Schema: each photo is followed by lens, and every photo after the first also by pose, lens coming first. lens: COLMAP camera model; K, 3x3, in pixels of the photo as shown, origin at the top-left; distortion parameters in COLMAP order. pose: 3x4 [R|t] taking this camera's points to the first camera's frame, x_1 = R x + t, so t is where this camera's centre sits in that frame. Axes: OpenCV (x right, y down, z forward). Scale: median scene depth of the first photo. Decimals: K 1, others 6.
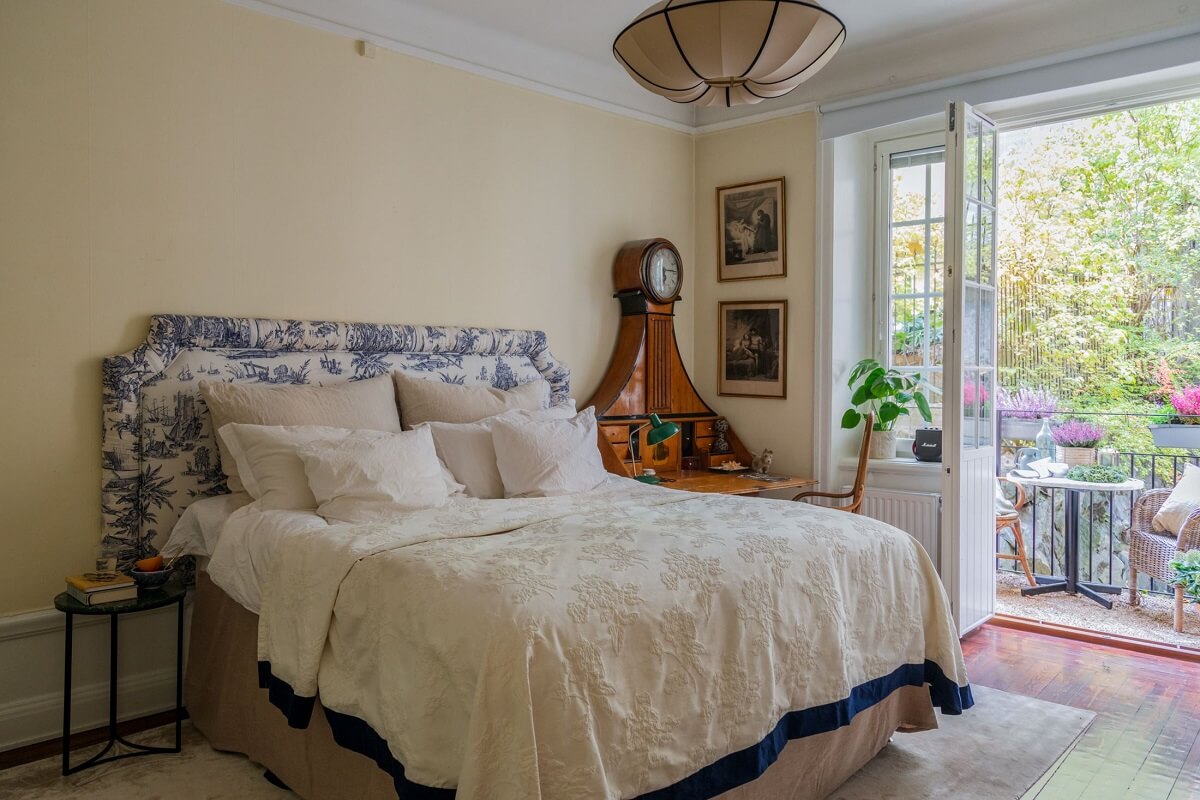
lens RADIAL K [[755.1, 0, 600.0], [0, 755.1, 382.0], [0, 0, 1]] dist [-0.000991, -0.001590]
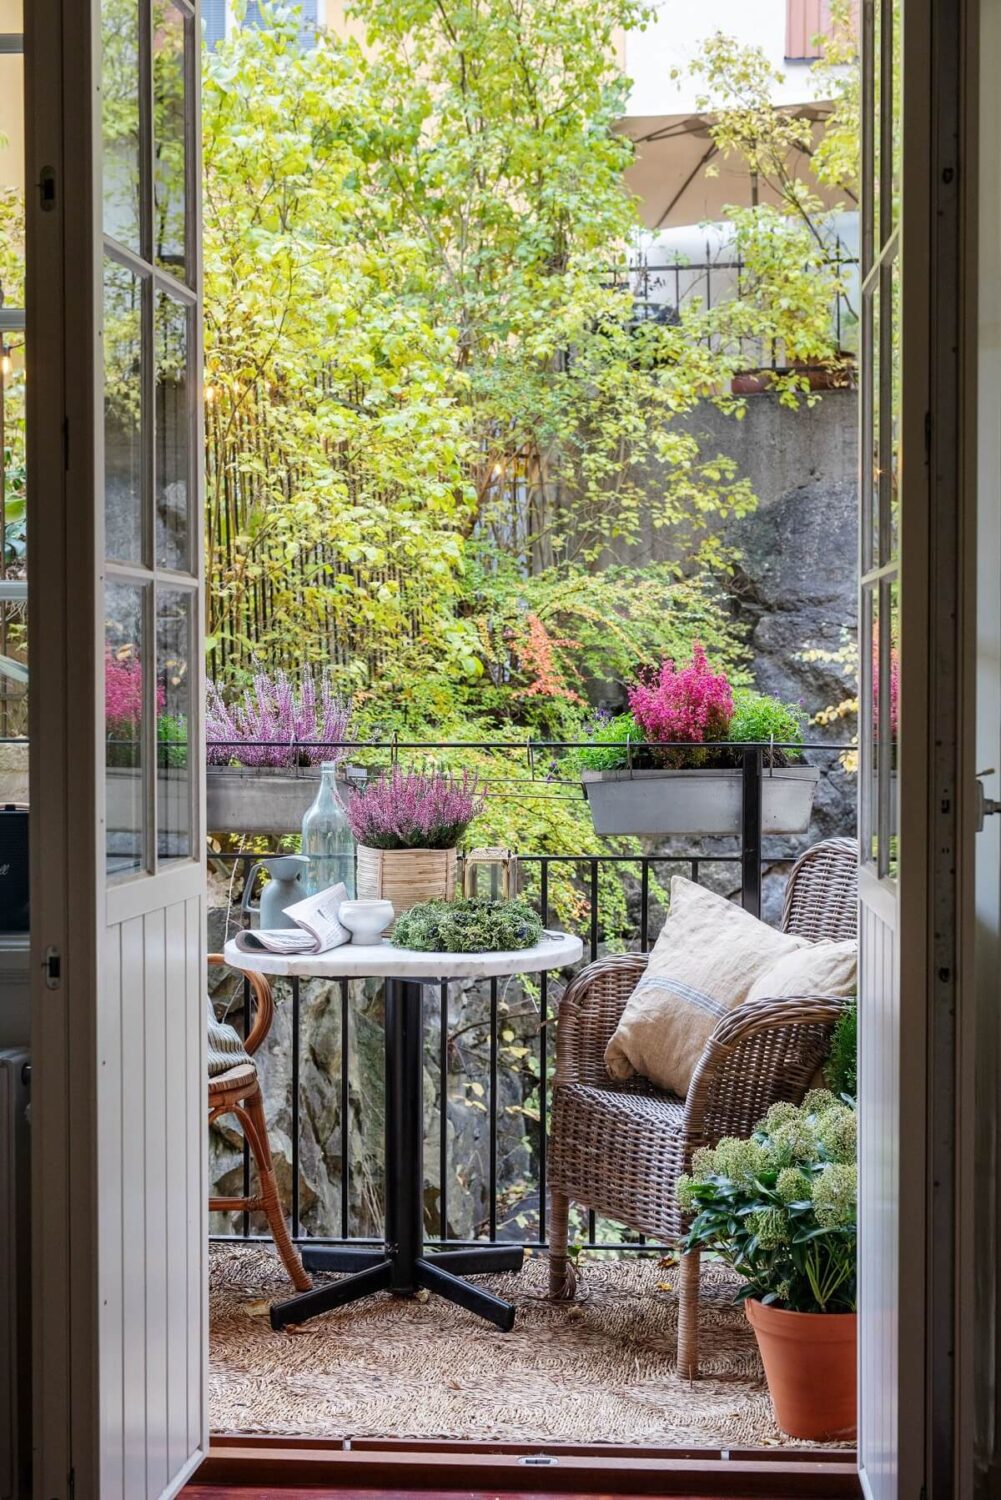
lens RADIAL K [[2088.2, 0, 500.5], [0, 2088.2, 750.0], [0, 0, 1]] dist [0.023039, 0.068382]
pose [[0.796764, -0.024357, 0.603799, 0.119120], [0.007714, 0.999516, 0.030141, 0.017470], [-0.604241, -0.019357, 0.796566, 0.264275]]
